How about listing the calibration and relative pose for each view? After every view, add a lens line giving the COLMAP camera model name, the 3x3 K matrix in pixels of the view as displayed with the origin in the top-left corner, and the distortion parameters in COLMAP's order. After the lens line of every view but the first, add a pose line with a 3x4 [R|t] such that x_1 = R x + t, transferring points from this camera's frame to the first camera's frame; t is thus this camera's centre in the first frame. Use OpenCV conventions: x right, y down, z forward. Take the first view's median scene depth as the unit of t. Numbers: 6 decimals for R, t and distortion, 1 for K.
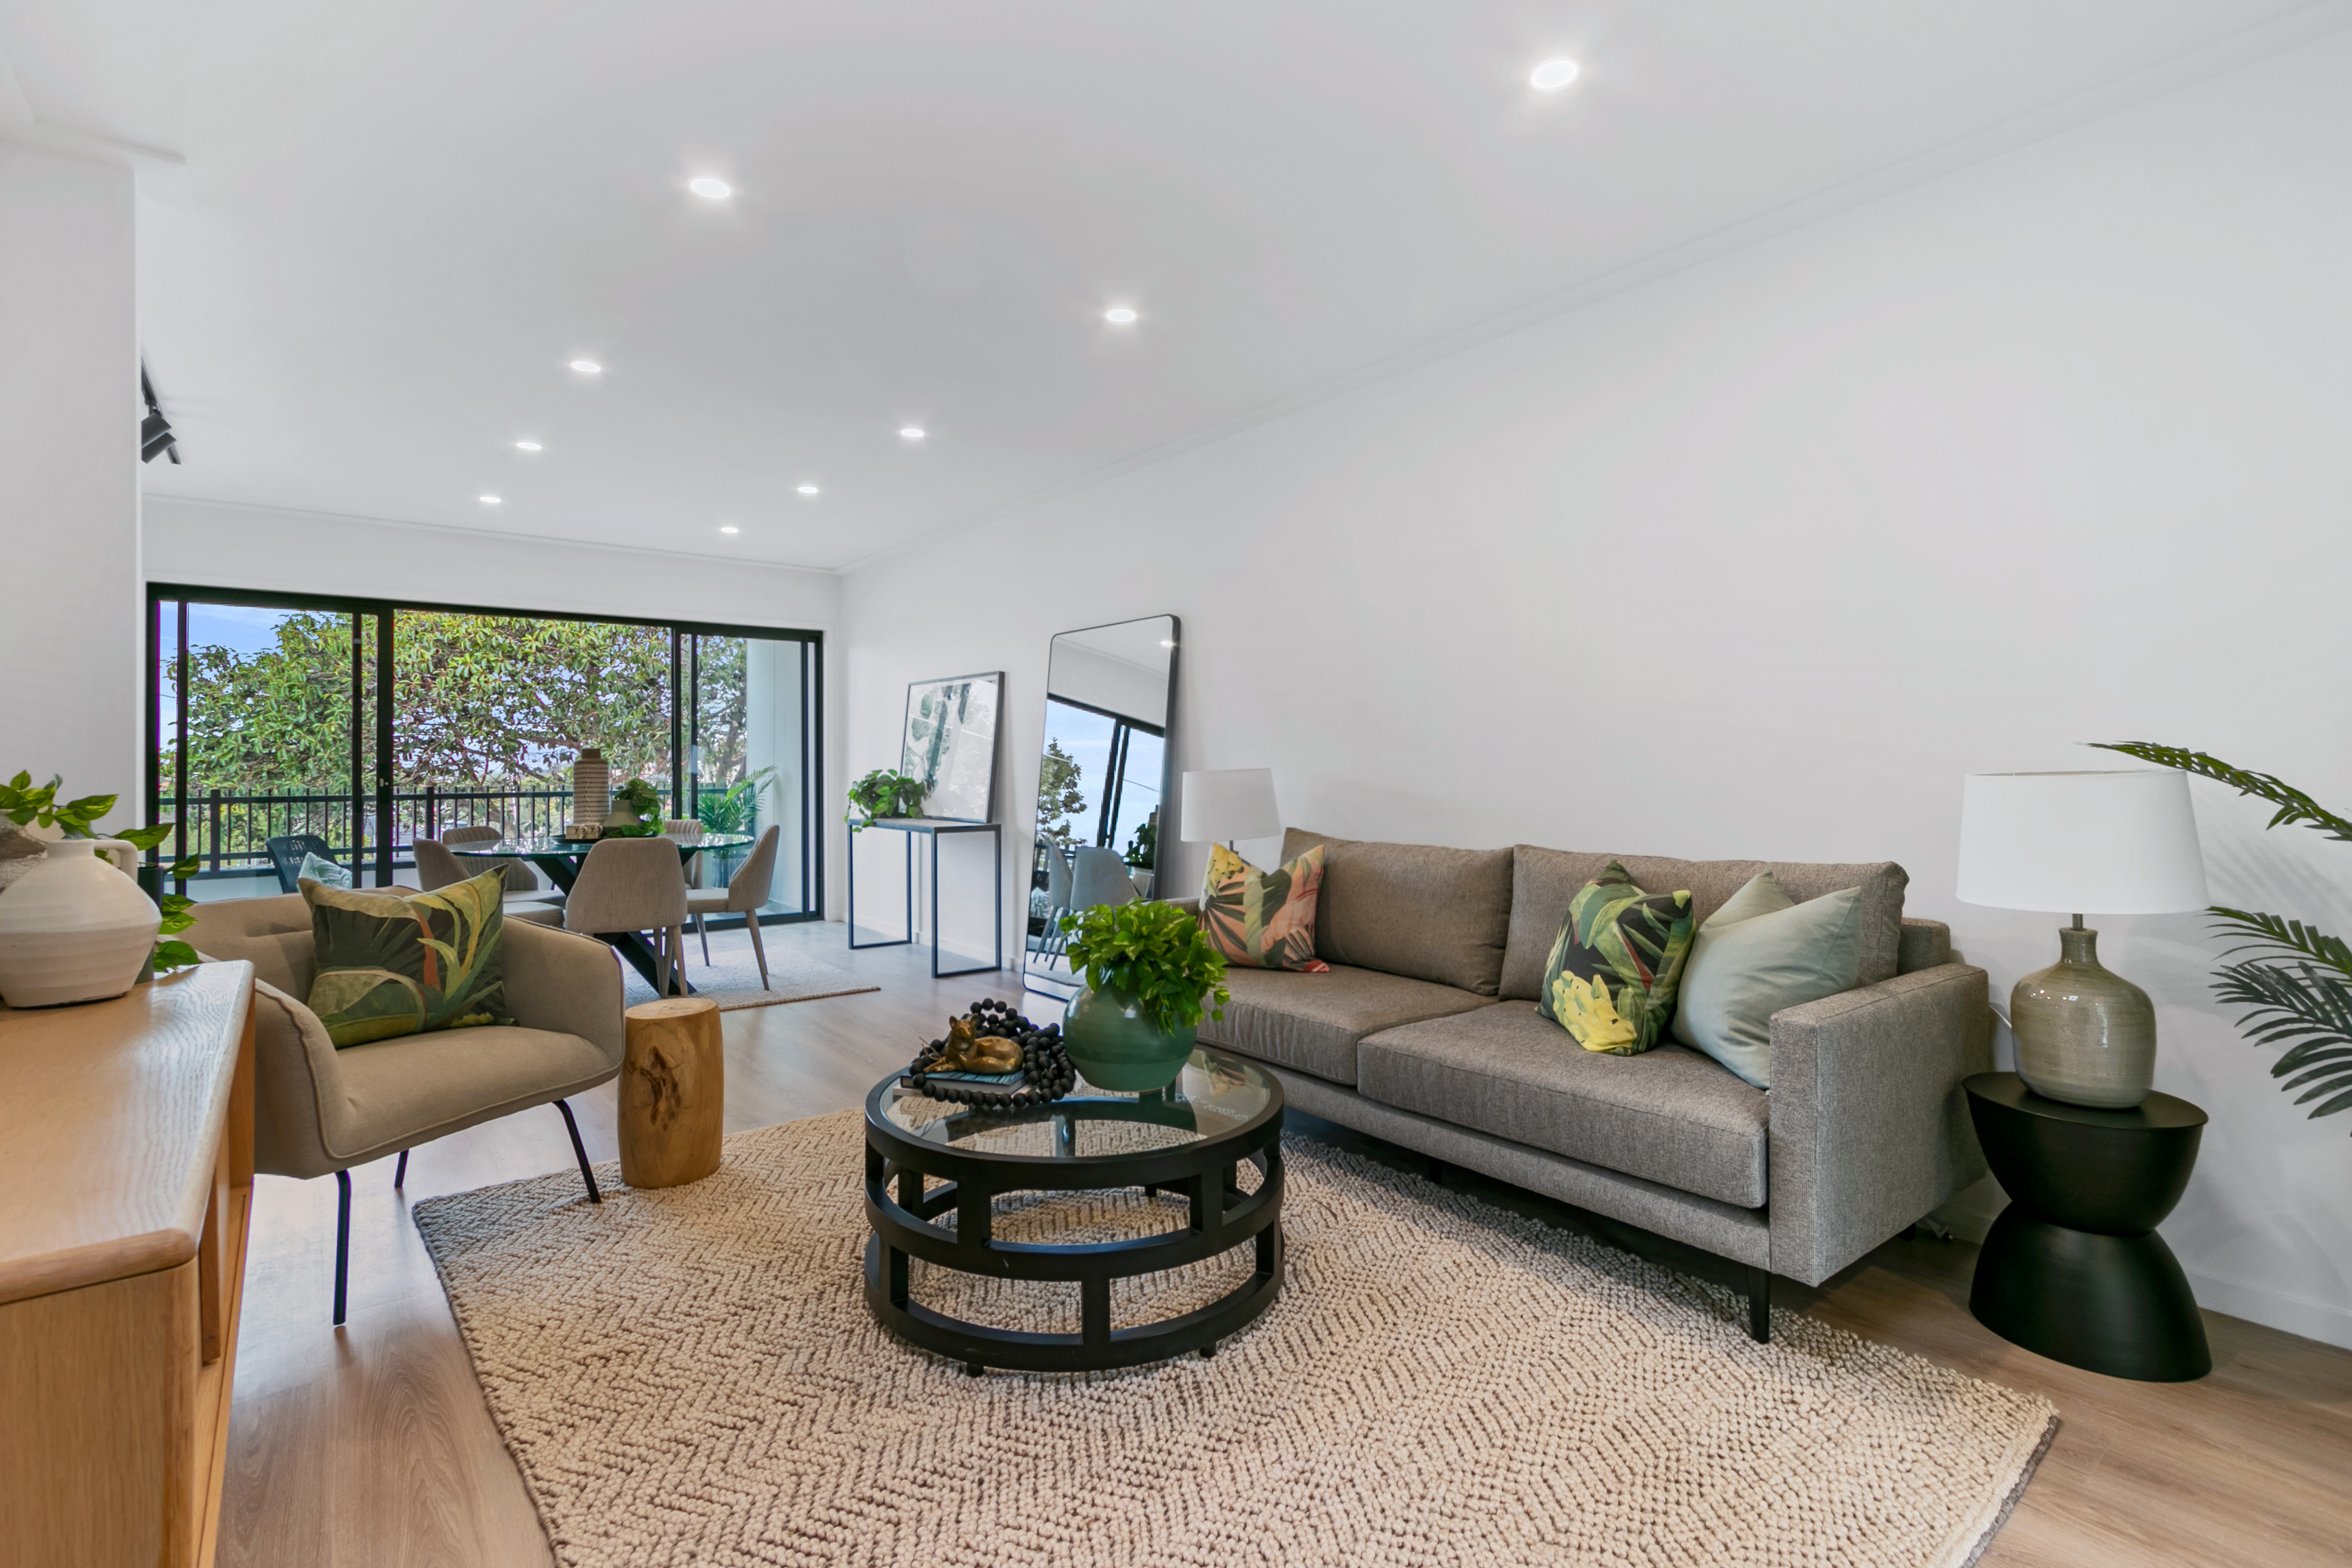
lens RADIAL K [[1073.0, 0, 1153.3], [0, 1073.0, 769.6], [0, 0, 1]] dist [0.000757, 0.000370]
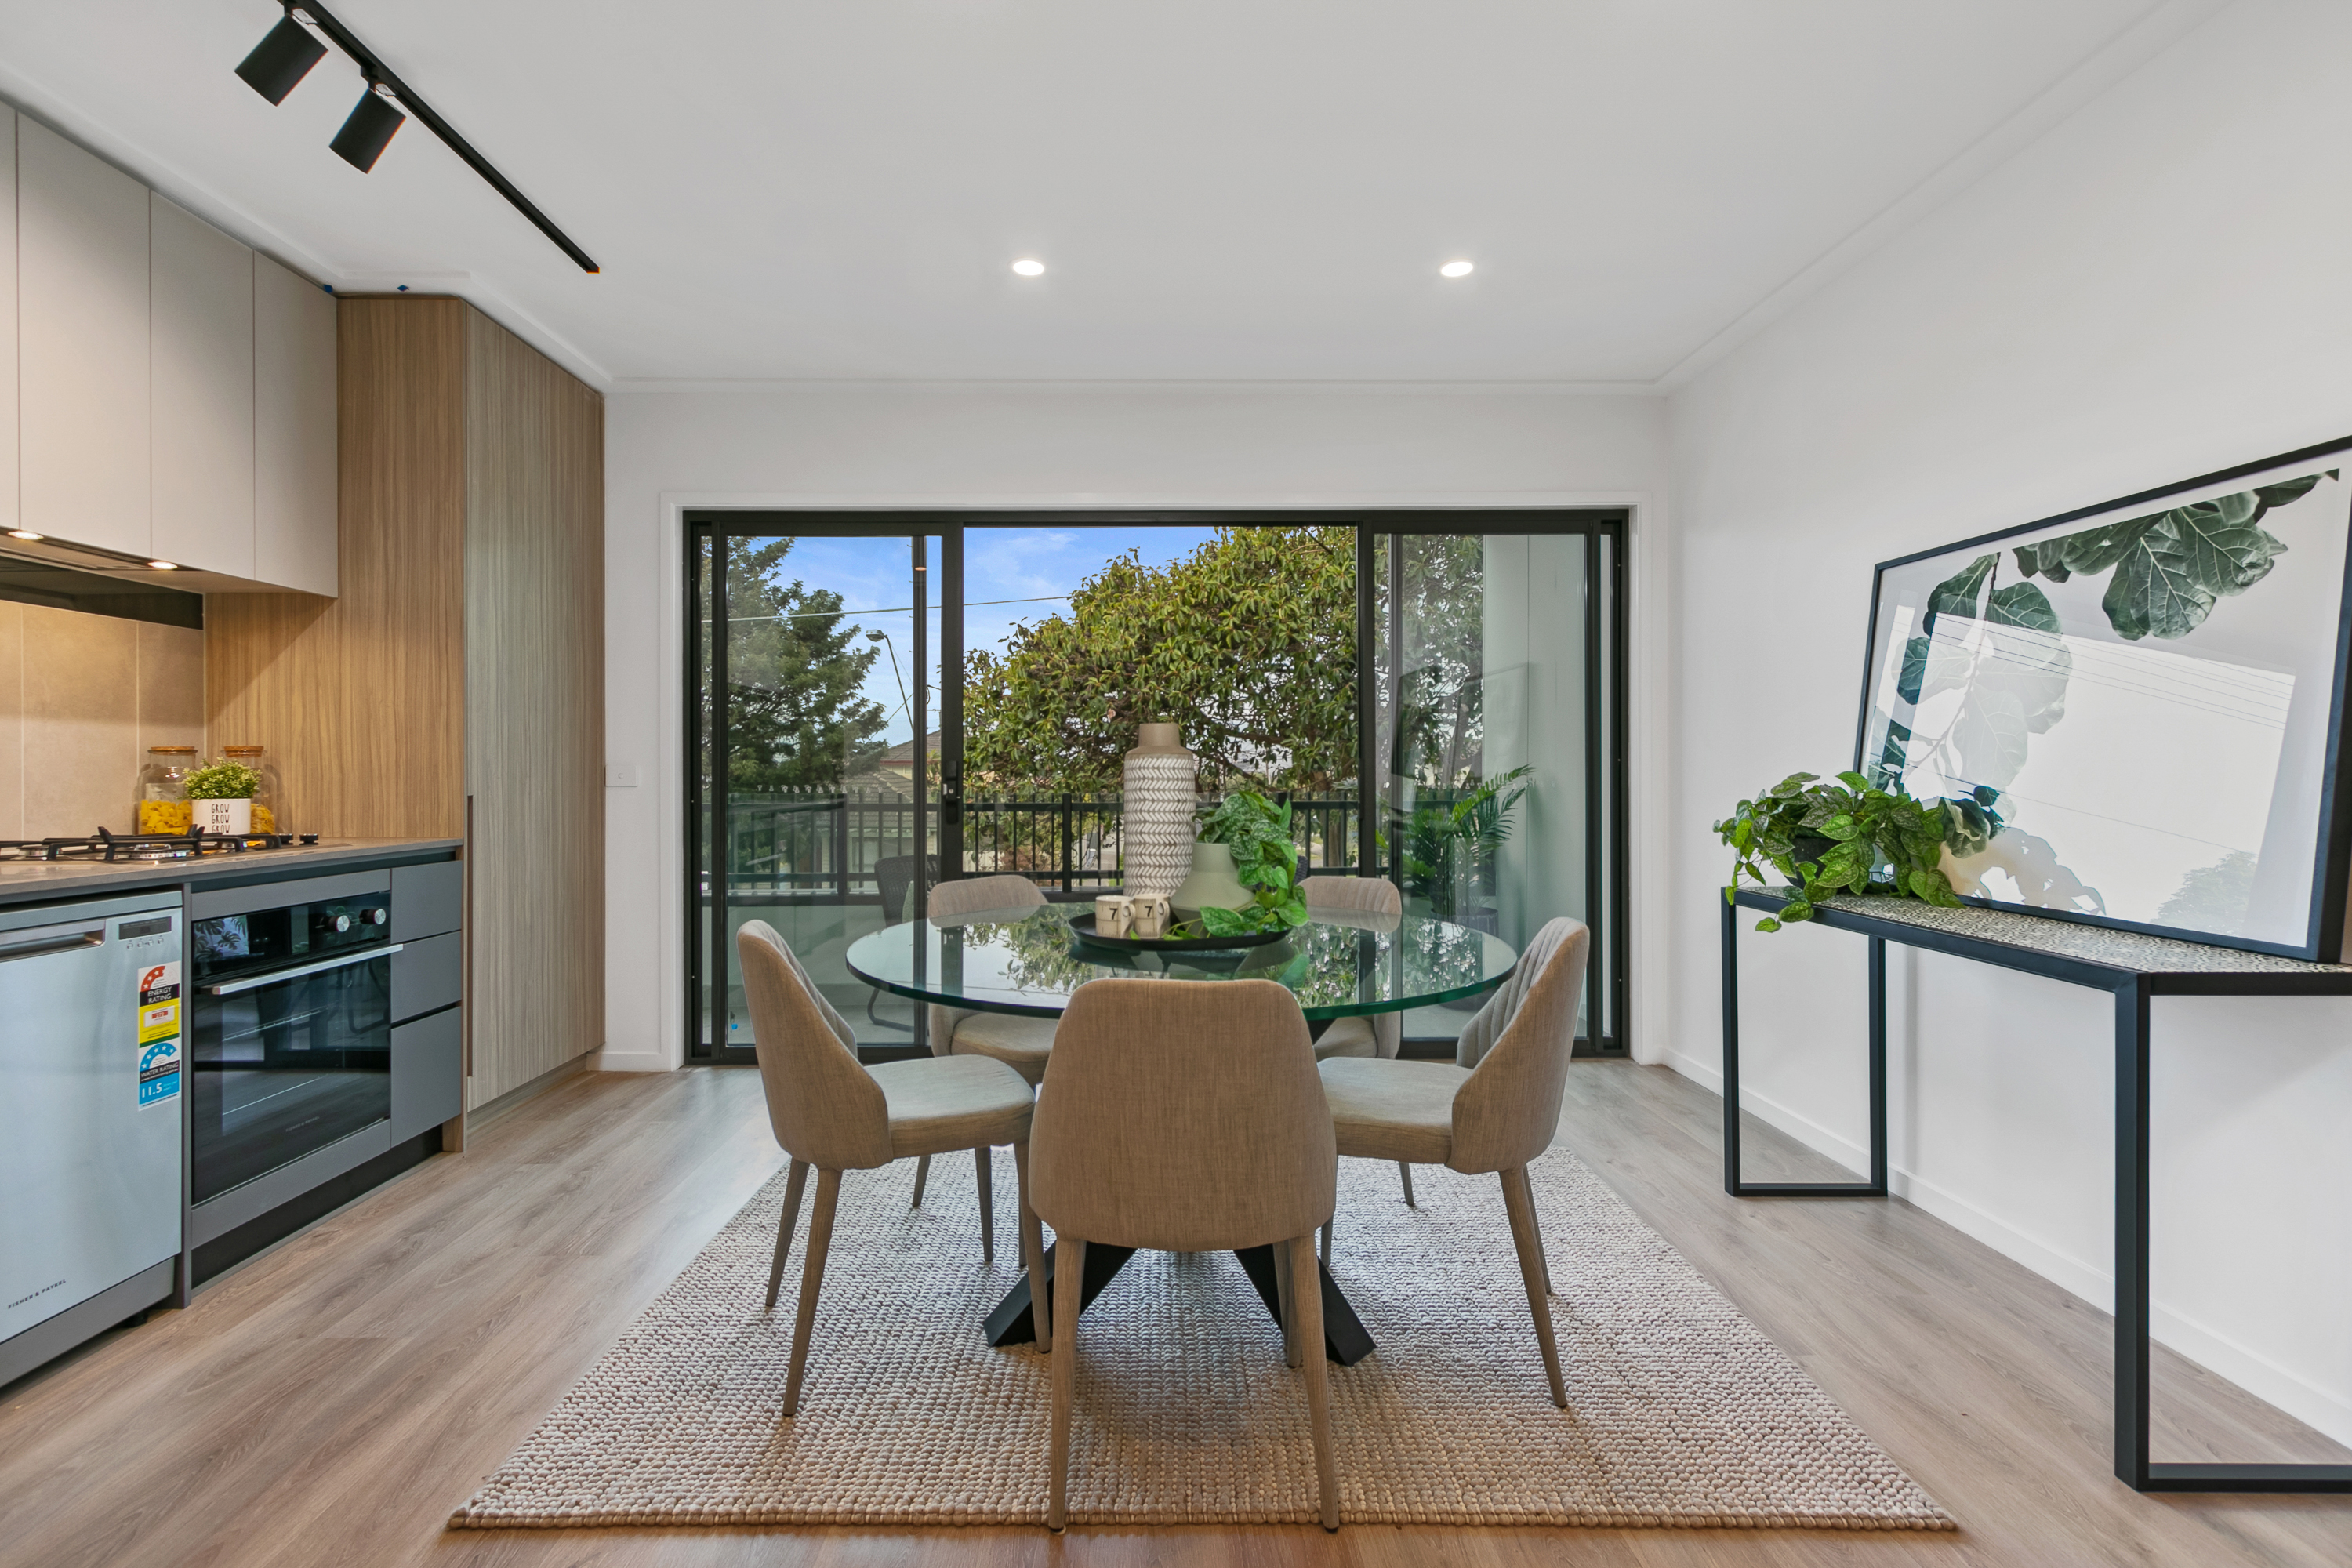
lens RADIAL K [[1073.0, 0, 1153.3], [0, 1073.0, 769.6], [0, 0, 1]] dist [0.000757, 0.000370]
pose [[0.795059, 0.002042, -0.606528, -0.179592], [-0.002794, 0.999996, -0.000295, -0.000457], [0.606525, 0.001929, 0.795062, 0.452765]]
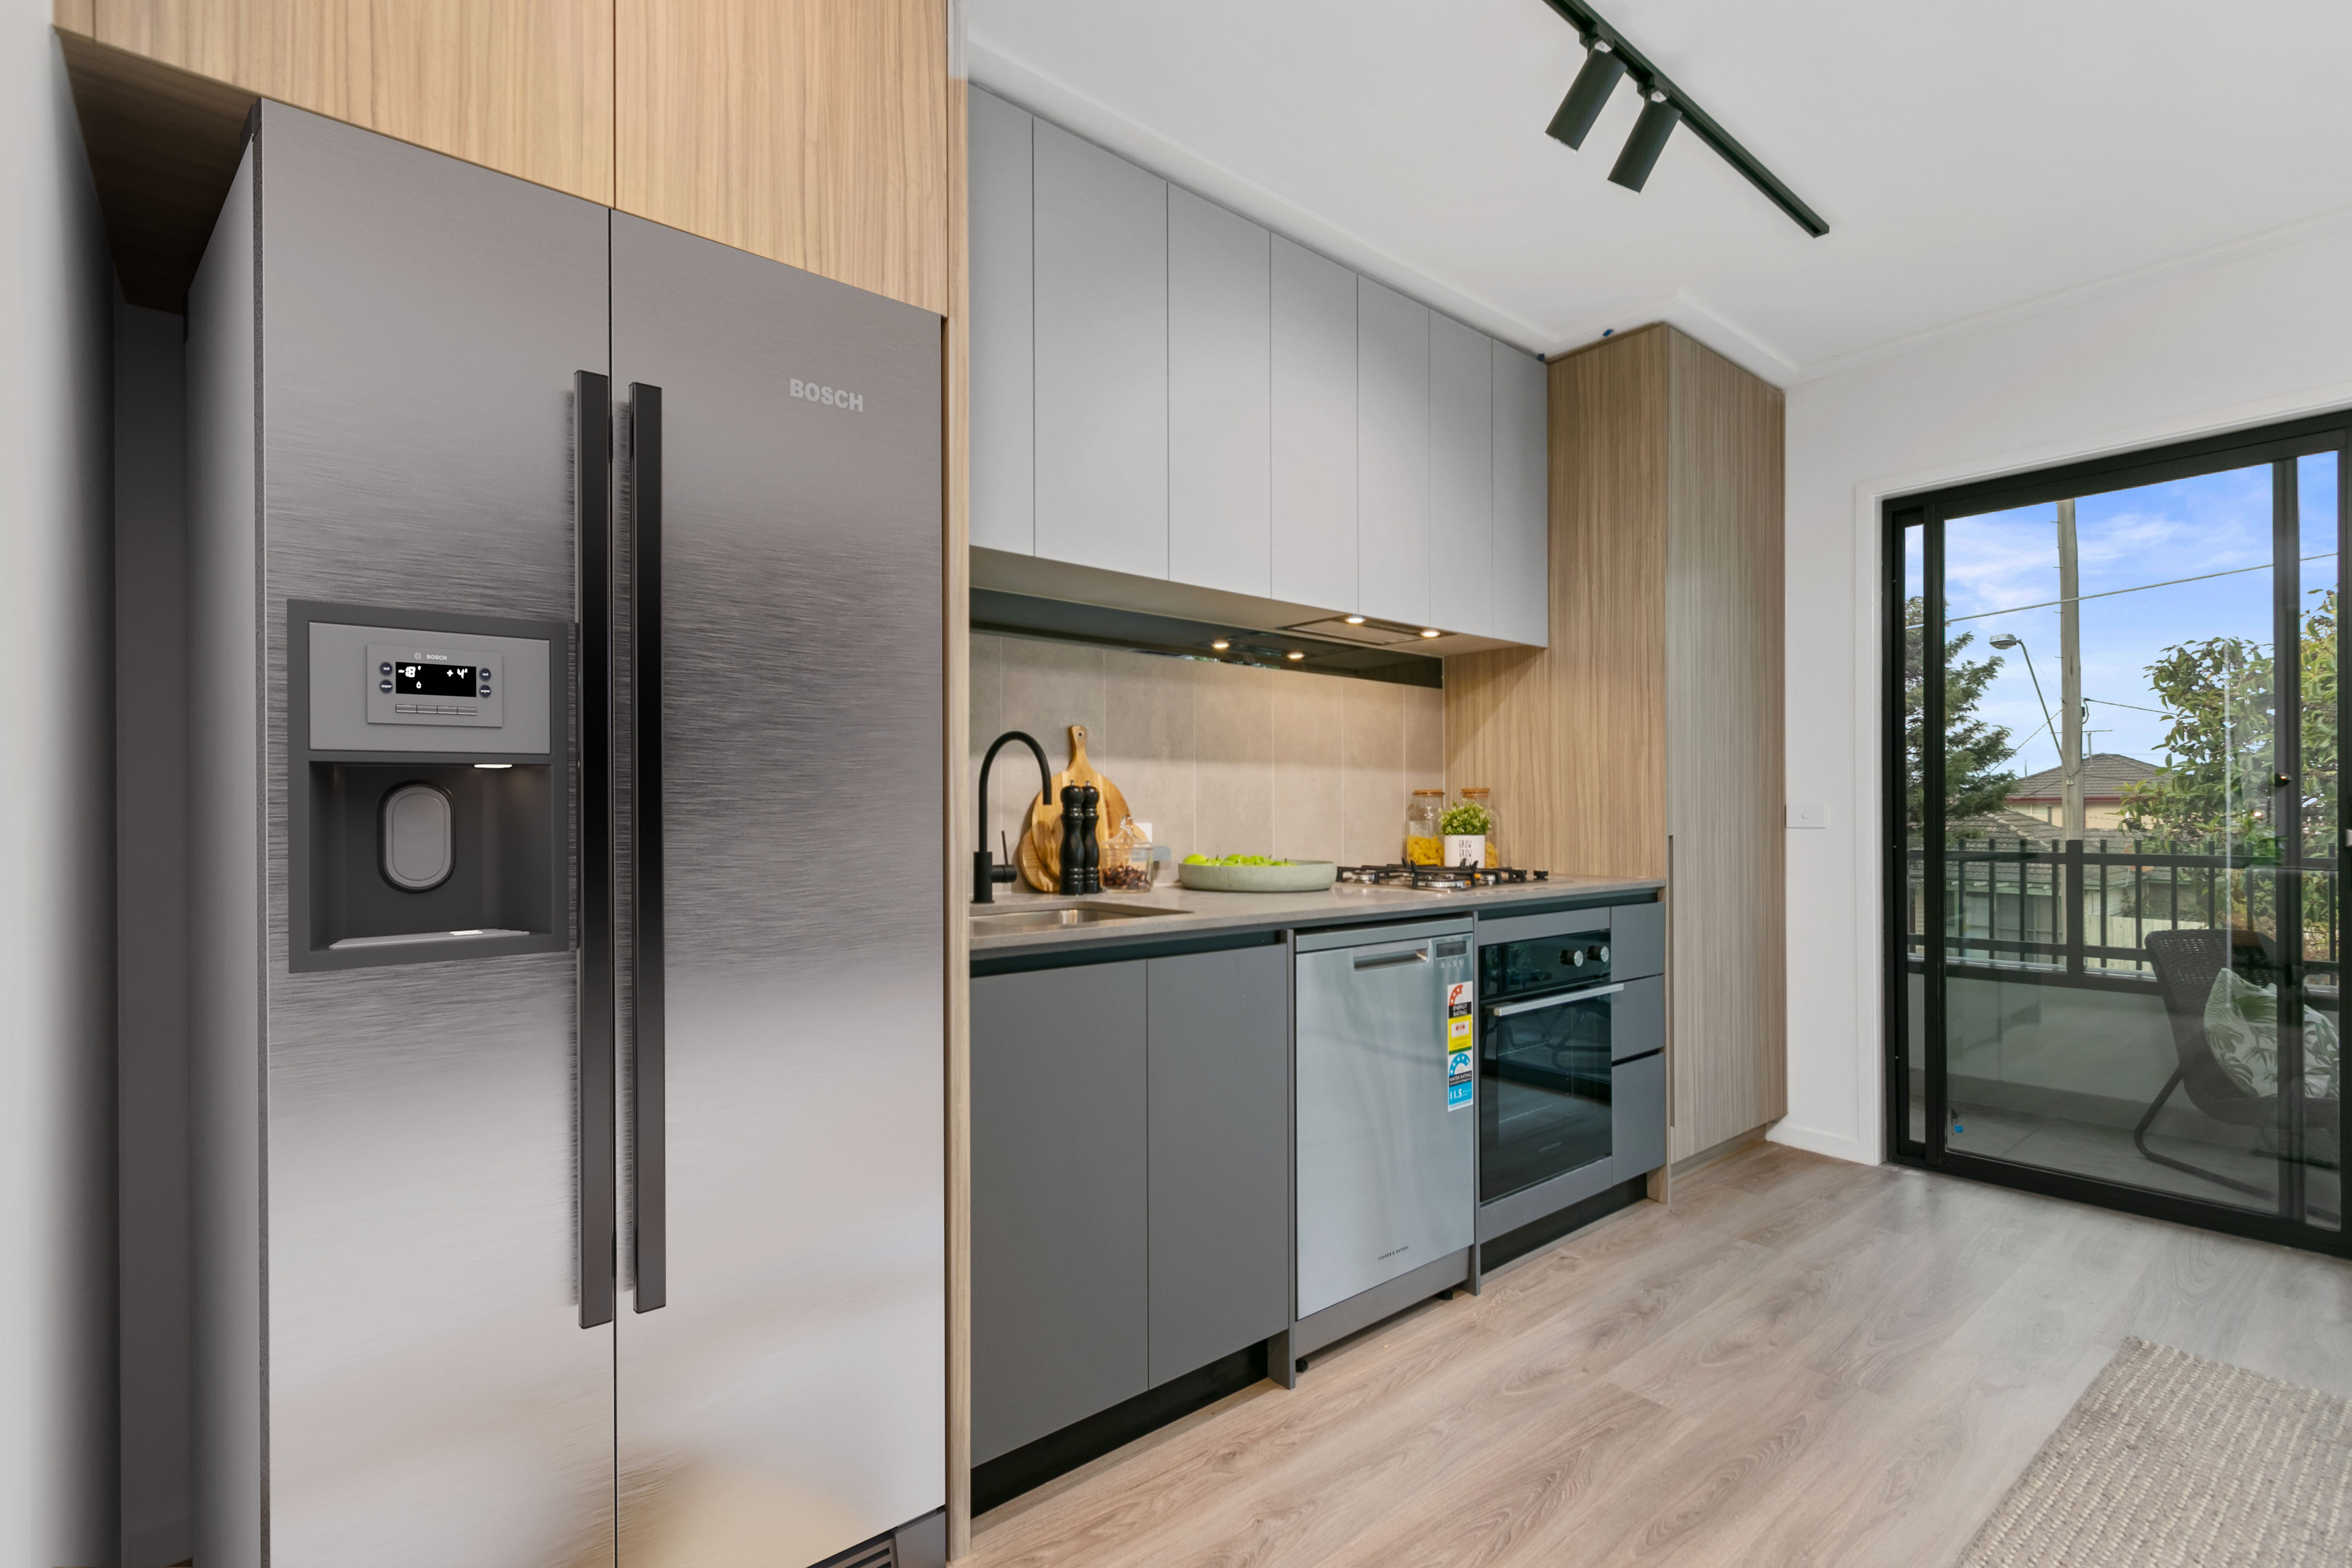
lens RADIAL K [[1091.6, 0, 1169.6], [0, 1091.6, 808.2], [0, 0, 1]] dist [0.002041, 0.000425]
pose [[0.025098, -0.000111, -0.999685, -0.239023], [-0.000559, 1.000000, -0.000125, 0.000016], [0.999685, 0.000562, 0.025098, 0.425150]]
